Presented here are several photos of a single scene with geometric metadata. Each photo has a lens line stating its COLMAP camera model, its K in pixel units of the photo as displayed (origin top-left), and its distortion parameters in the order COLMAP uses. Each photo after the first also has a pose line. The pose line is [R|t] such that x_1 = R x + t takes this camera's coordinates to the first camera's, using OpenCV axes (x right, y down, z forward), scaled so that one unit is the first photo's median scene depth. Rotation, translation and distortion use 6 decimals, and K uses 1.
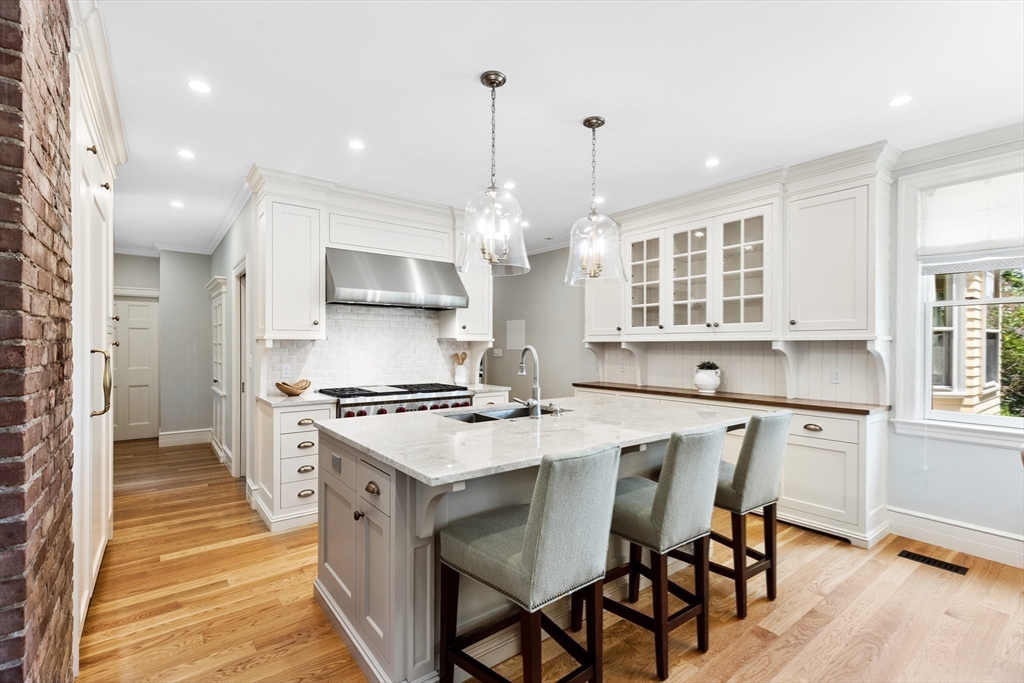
lens RADIAL K [[464.7, 0, 511.3], [0, 464.7, 348.9], [0, 0, 1]] dist [-0.003368, -0.000451]
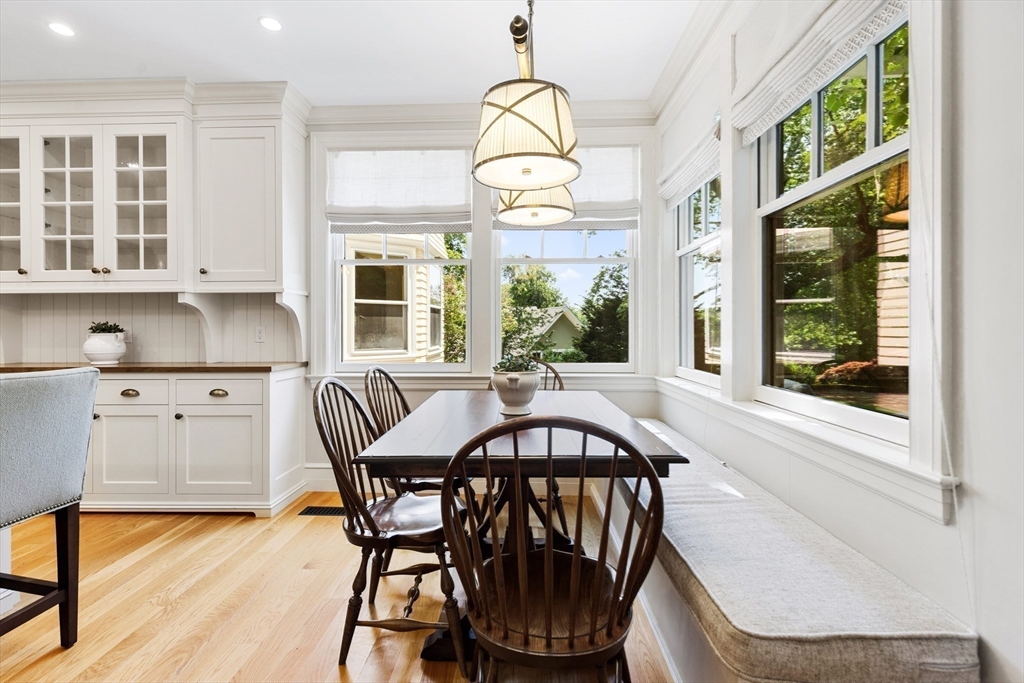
lens RADIAL K [[464.7, 0, 510.1], [0, 464.7, 331.8], [0, 0, 1]] dist [-0.003368, -0.000451]
pose [[0.624634, -0.010456, 0.780848, 0.286308], [0.010635, 0.999932, 0.004882, 0.052147], [-0.780846, 0.005255, 0.624702, 0.040281]]
